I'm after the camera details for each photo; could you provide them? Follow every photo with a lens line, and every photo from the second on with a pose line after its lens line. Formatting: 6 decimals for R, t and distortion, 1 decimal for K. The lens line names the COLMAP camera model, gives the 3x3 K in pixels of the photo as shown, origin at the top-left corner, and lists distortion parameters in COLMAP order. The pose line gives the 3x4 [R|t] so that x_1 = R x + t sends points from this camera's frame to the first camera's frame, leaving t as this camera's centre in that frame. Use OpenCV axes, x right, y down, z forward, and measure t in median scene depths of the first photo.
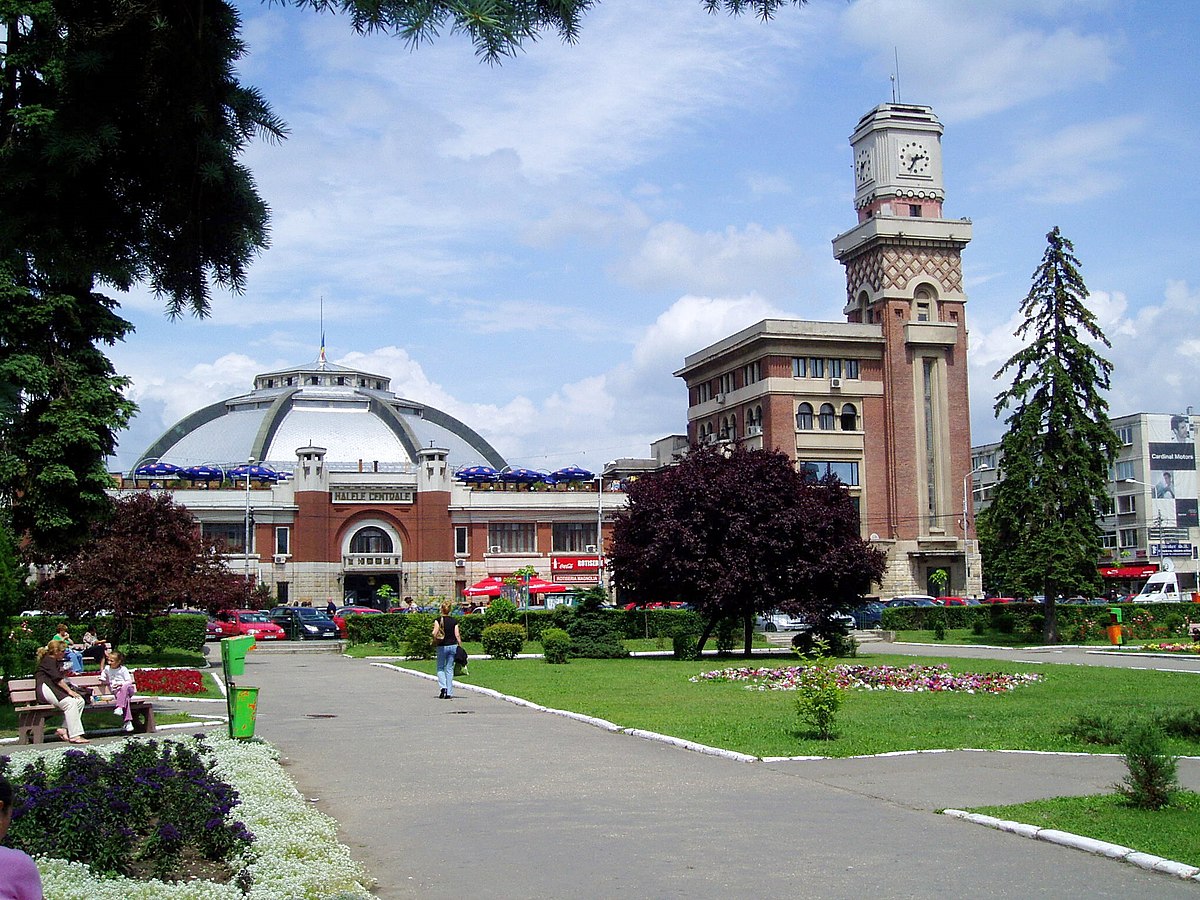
lens RADIAL K [[1546.0, 0, 600.0], [0, 1546.0, 450.0], [0, 0, 1]] dist [-0.123393, 0.003915]
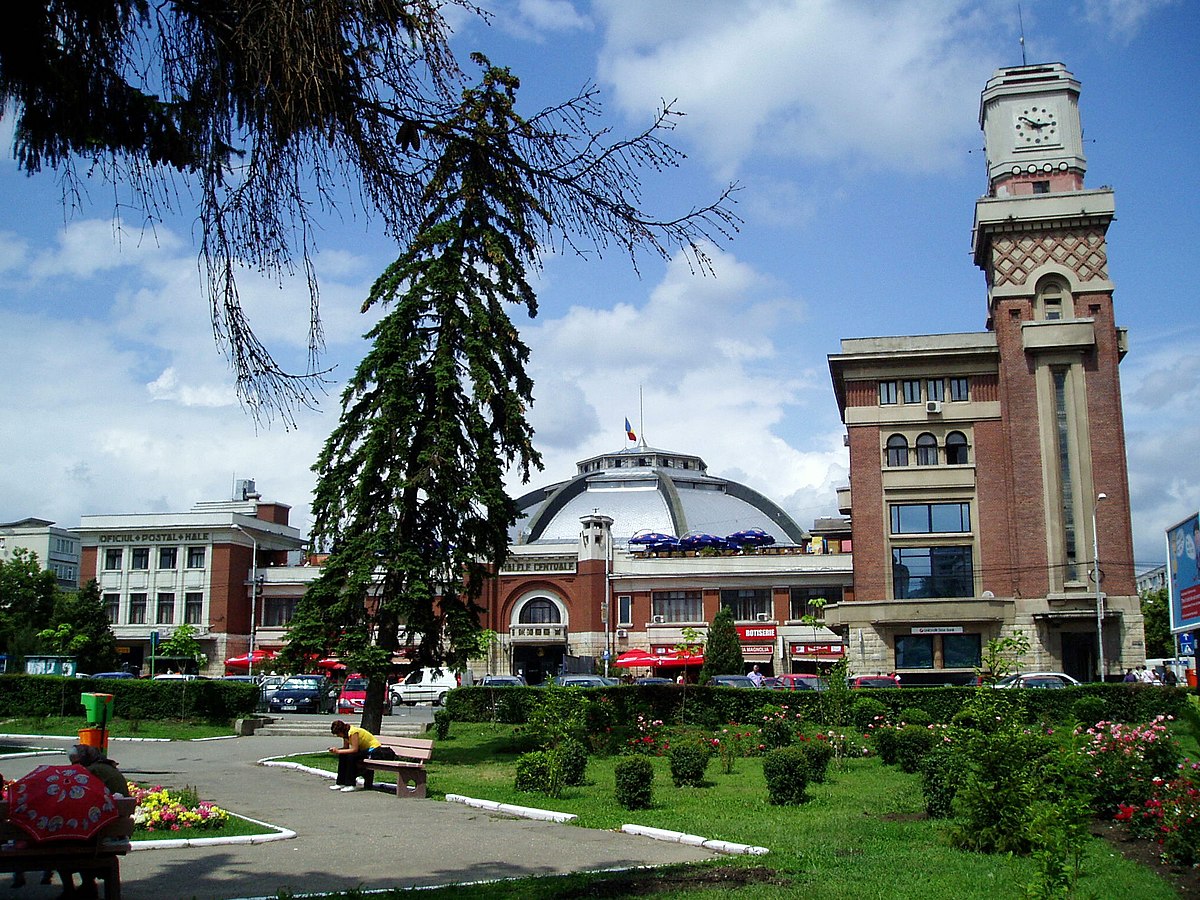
lens RADIAL K [[1253.7, 0, 600.0], [0, 1253.7, 450.0], [0, 0, 1]] dist [-0.121731, 0.036159]
pose [[0.868708, -0.076113, -0.489441, 0.310606], [0.037096, 0.995345, -0.088945, 0.030215], [0.493933, 0.059111, 0.867488, 0.332229]]
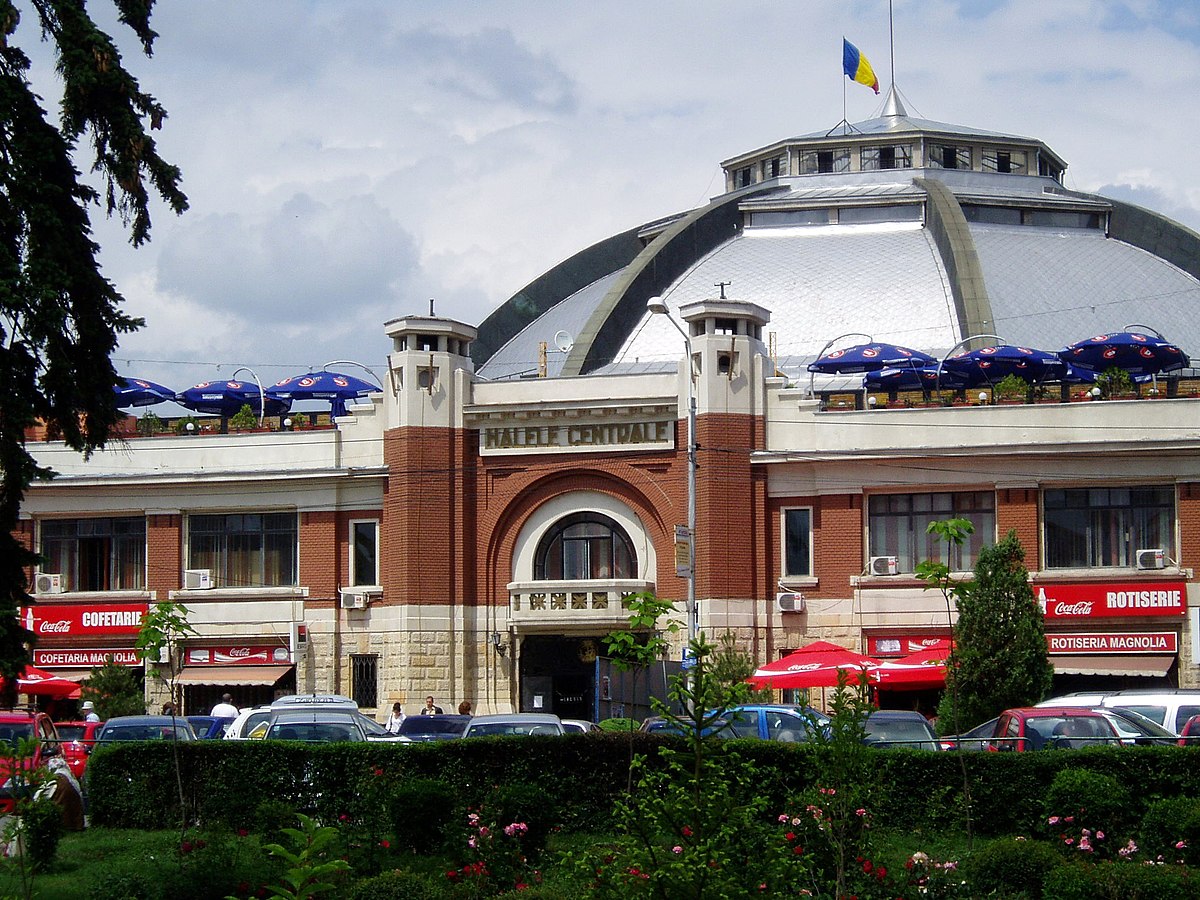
lens RADIAL K [[3274.5, 0, 598.3], [0, 3274.5, 429.4], [0, 0, 1]] dist [0.006313, -0.424563]
pose [[0.817059, -0.040756, -0.575111, 0.356647], [0.049915, 0.998753, 0.000136, 0.030826], [0.574389, -0.028818, 0.818075, 0.346664]]
